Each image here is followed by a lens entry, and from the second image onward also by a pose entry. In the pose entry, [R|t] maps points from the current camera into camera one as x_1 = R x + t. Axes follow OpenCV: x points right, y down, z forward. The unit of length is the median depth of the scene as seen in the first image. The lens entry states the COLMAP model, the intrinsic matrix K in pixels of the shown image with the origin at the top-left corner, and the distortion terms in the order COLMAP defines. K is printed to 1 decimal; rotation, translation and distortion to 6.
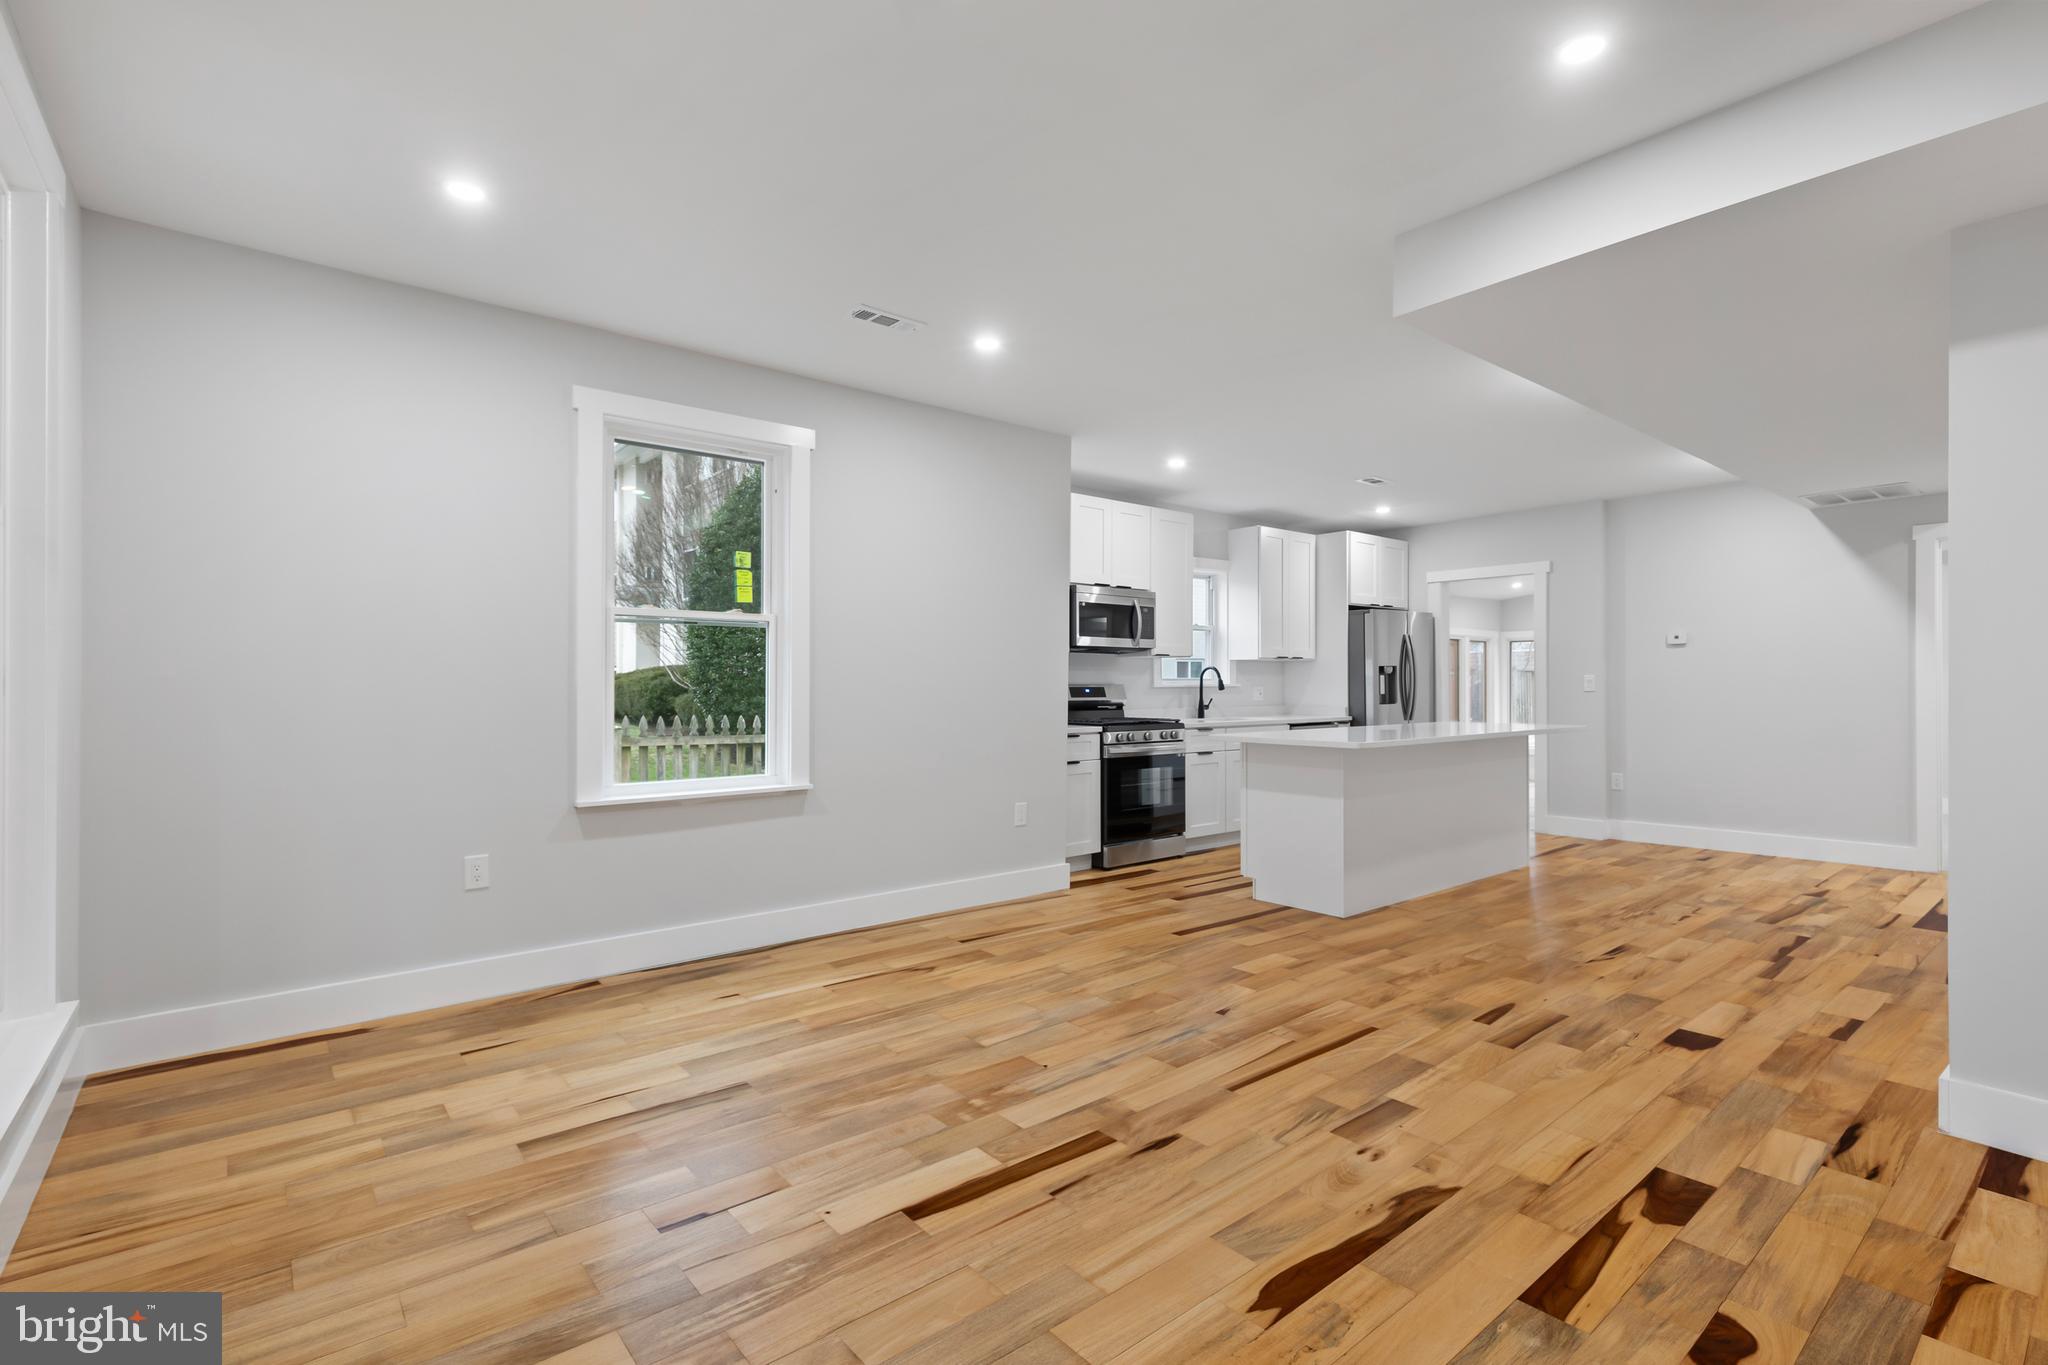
lens RADIAL K [[934.5, 0, 1036.6], [0, 934.5, 696.7], [0, 0, 1]] dist [0.008750, -0.002883]
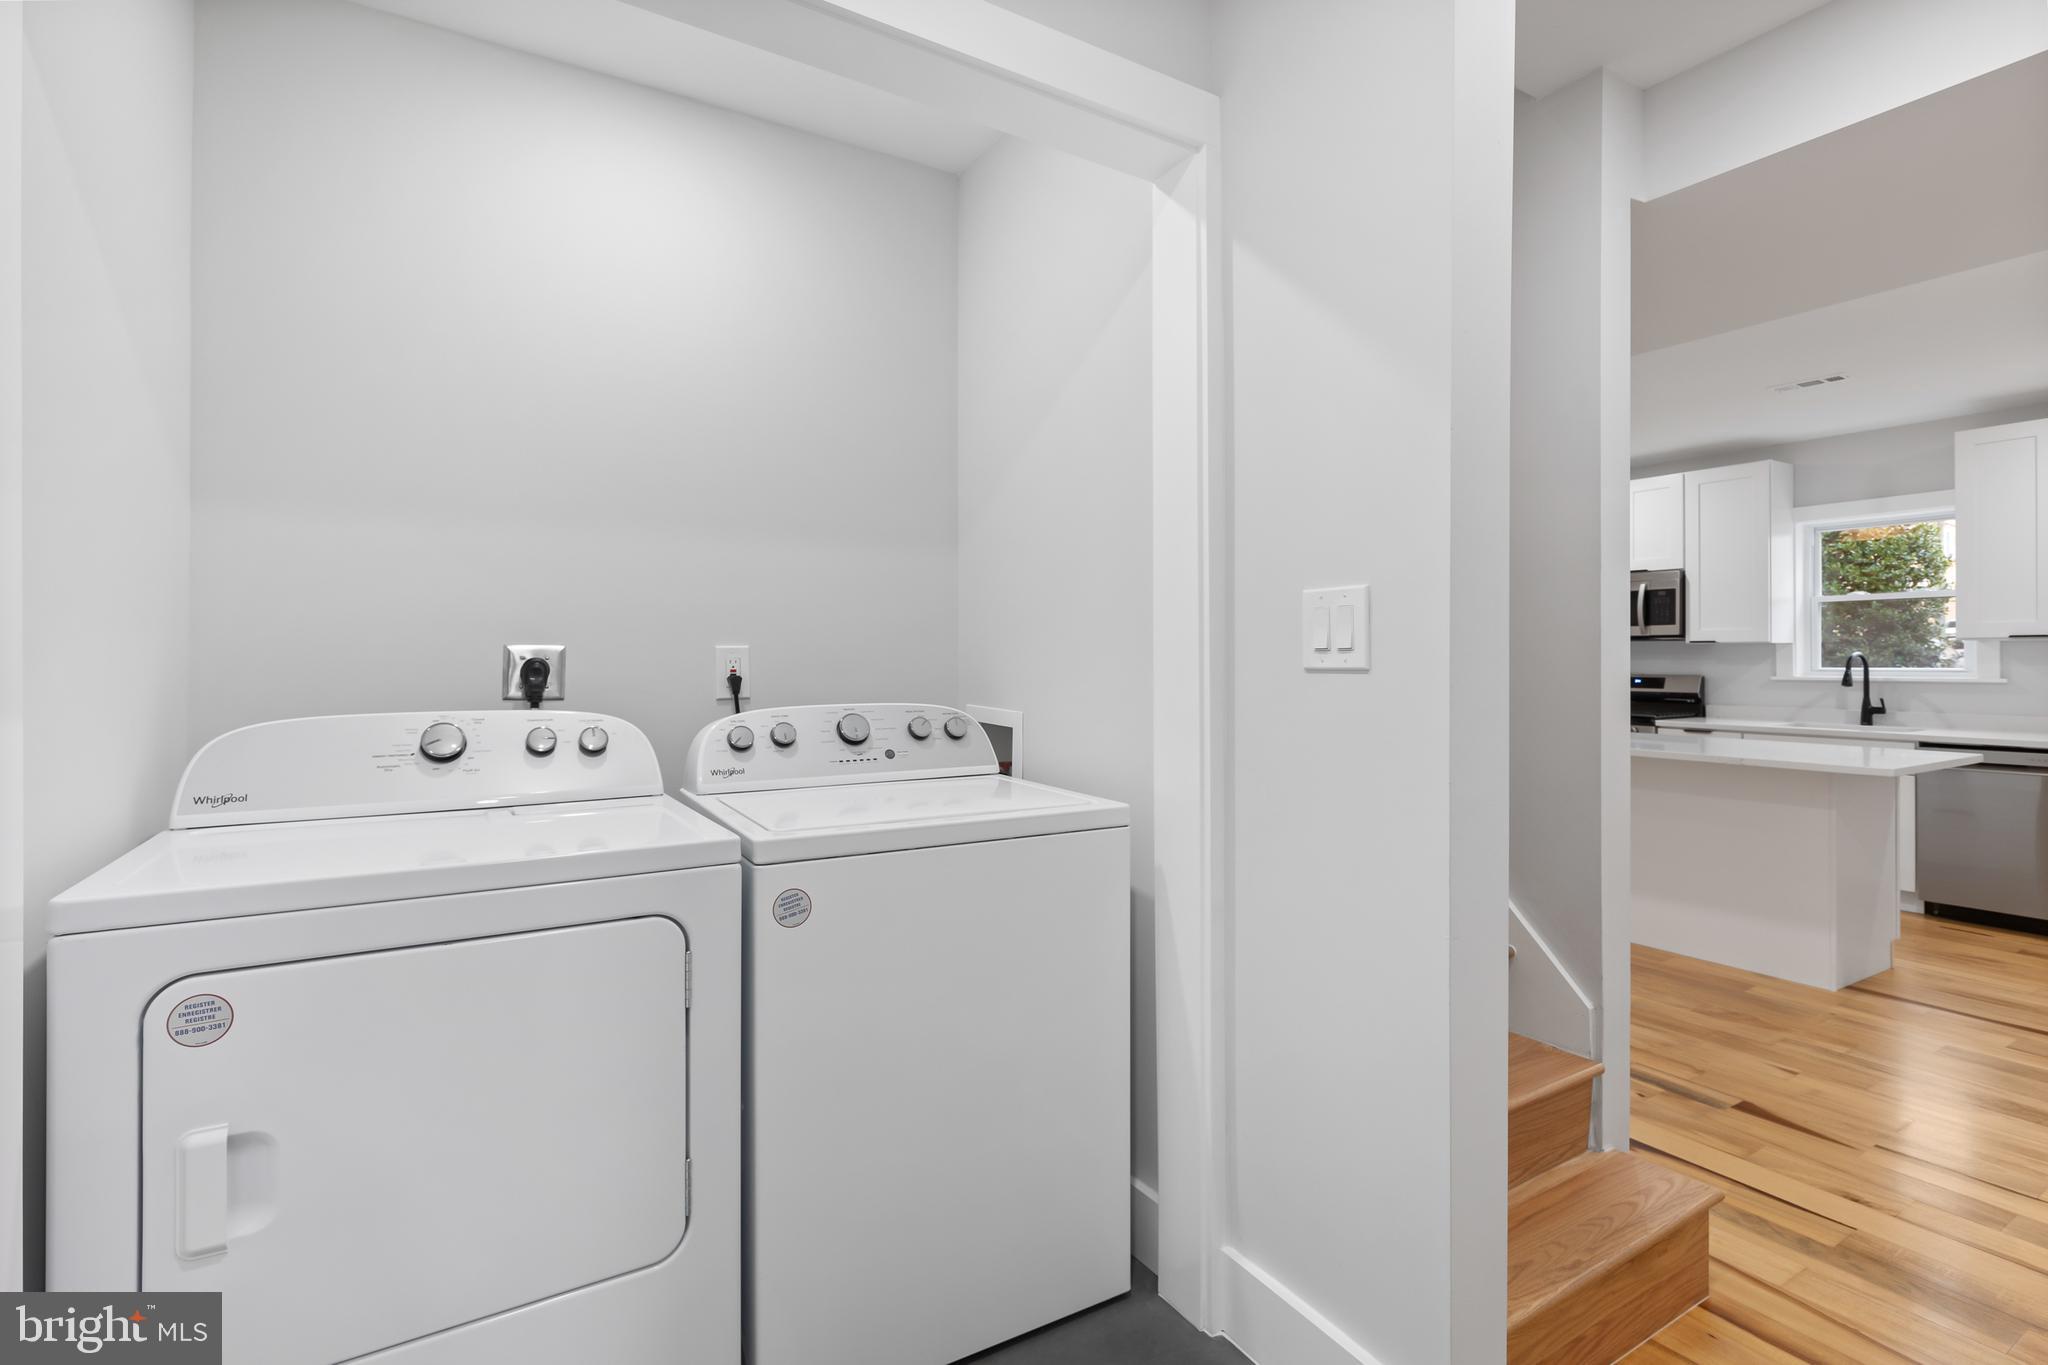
lens RADIAL K [[967.8, 0, 1049.0], [0, 967.8, 660.5], [0, 0, 1]] dist [-0.002314, 0.000939]
pose [[-0.137834, 0.005773, -0.990439, 1.251450], [-0.011303, 0.999909, 0.007401, -0.031176], [0.990391, 0.012215, -0.137756, 0.611741]]
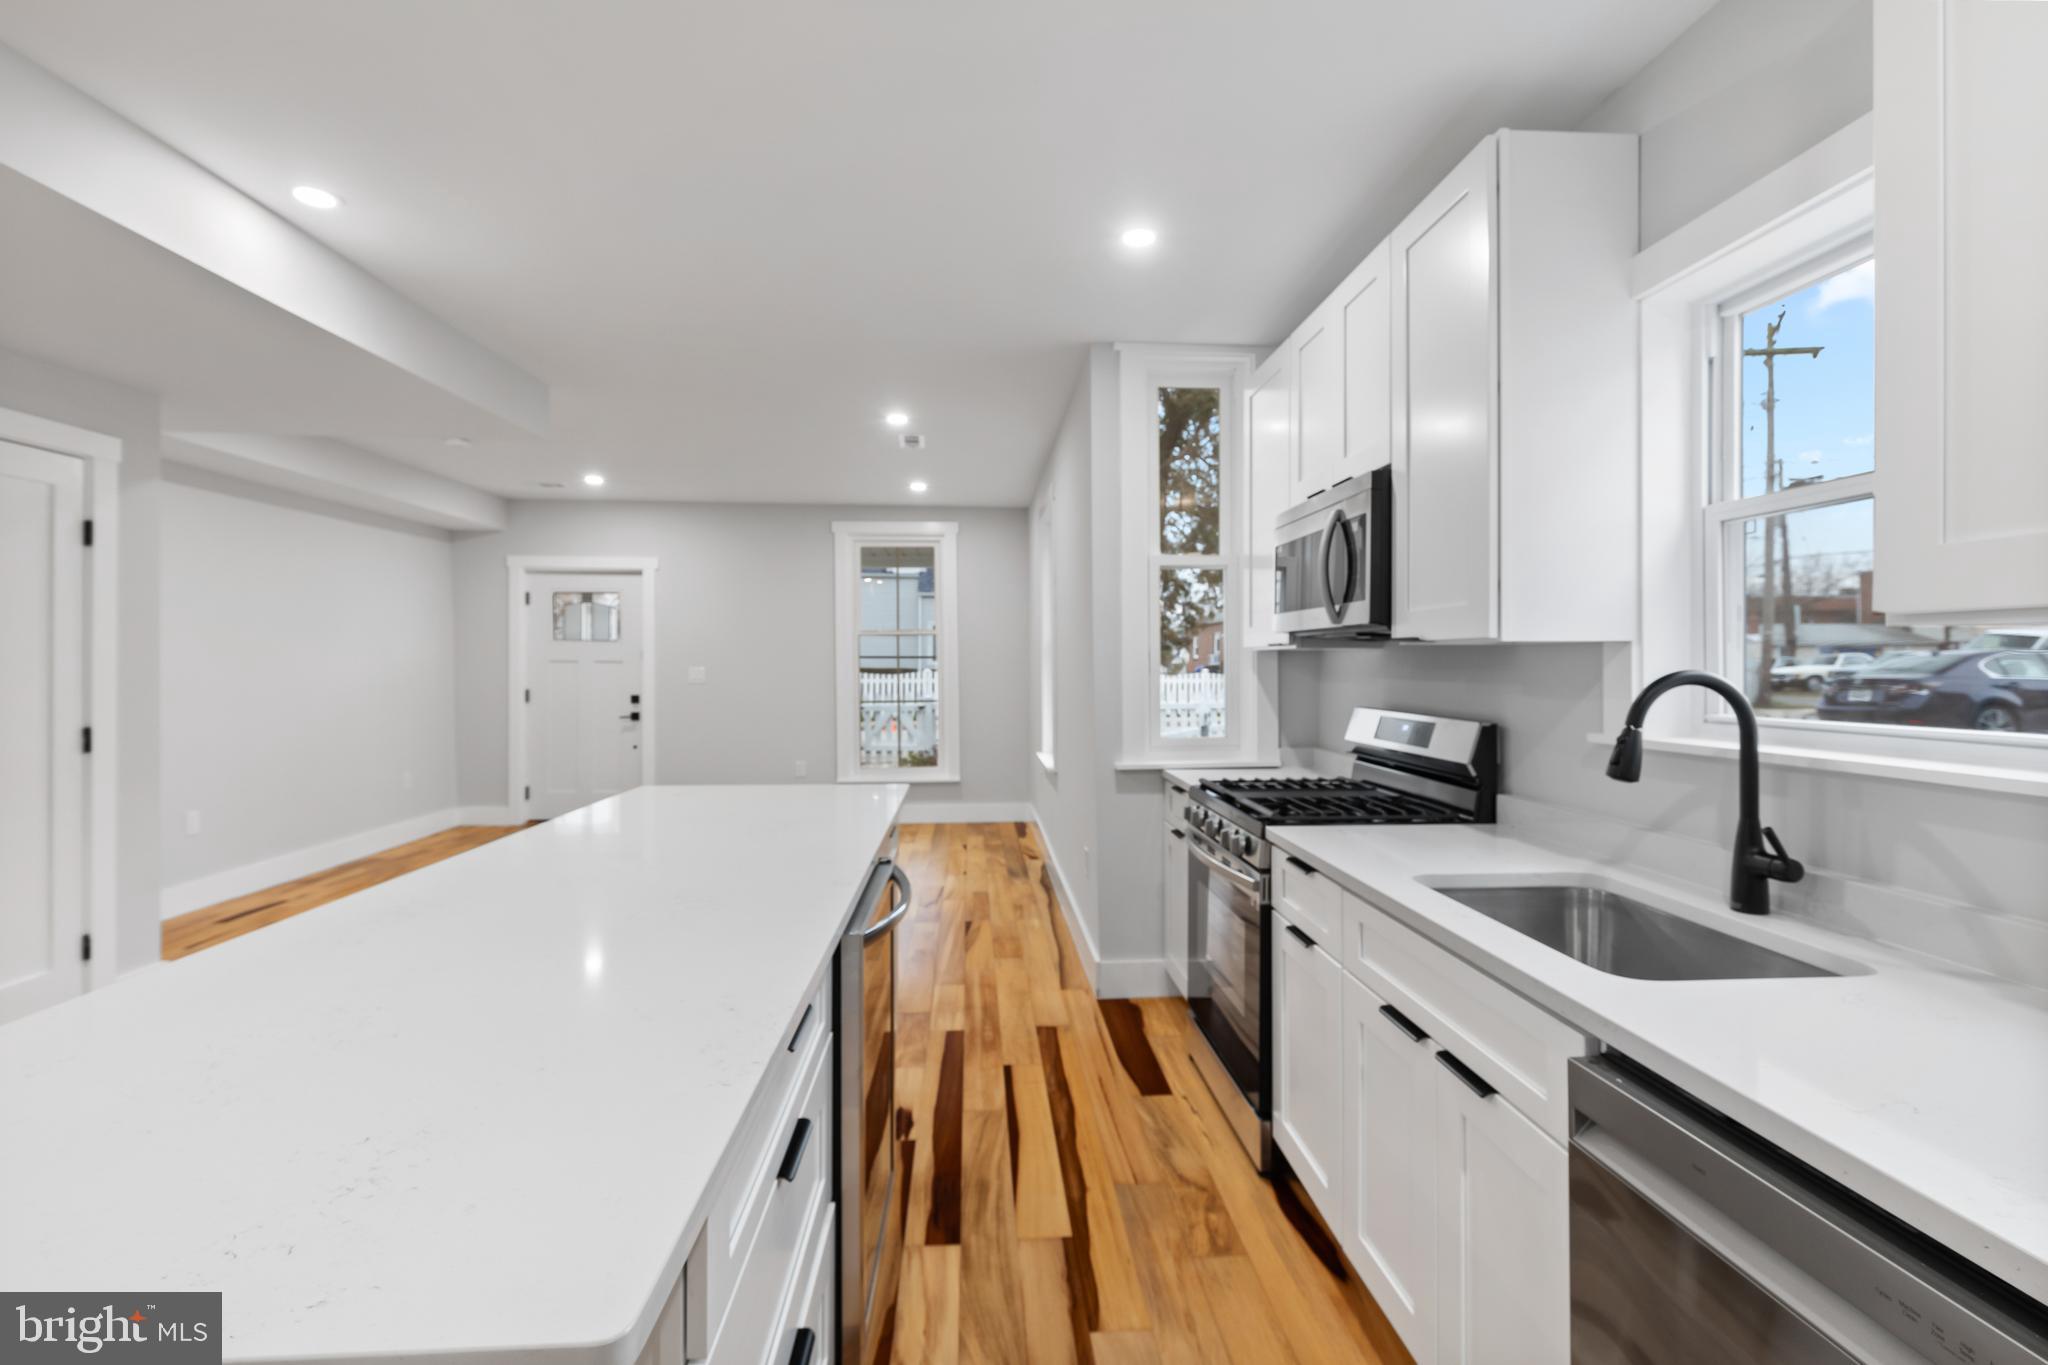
lens RADIAL K [[934.5, 0, 1013.2], [0, 934.5, 660.7], [0, 0, 1]] dist [0.008750, -0.002883]
pose [[-0.602693, 0.000639, -0.797973, 0.570284], [-0.010356, 0.999909, 0.008623, -0.044053], [0.797906, 0.013461, -0.602631, 1.255631]]
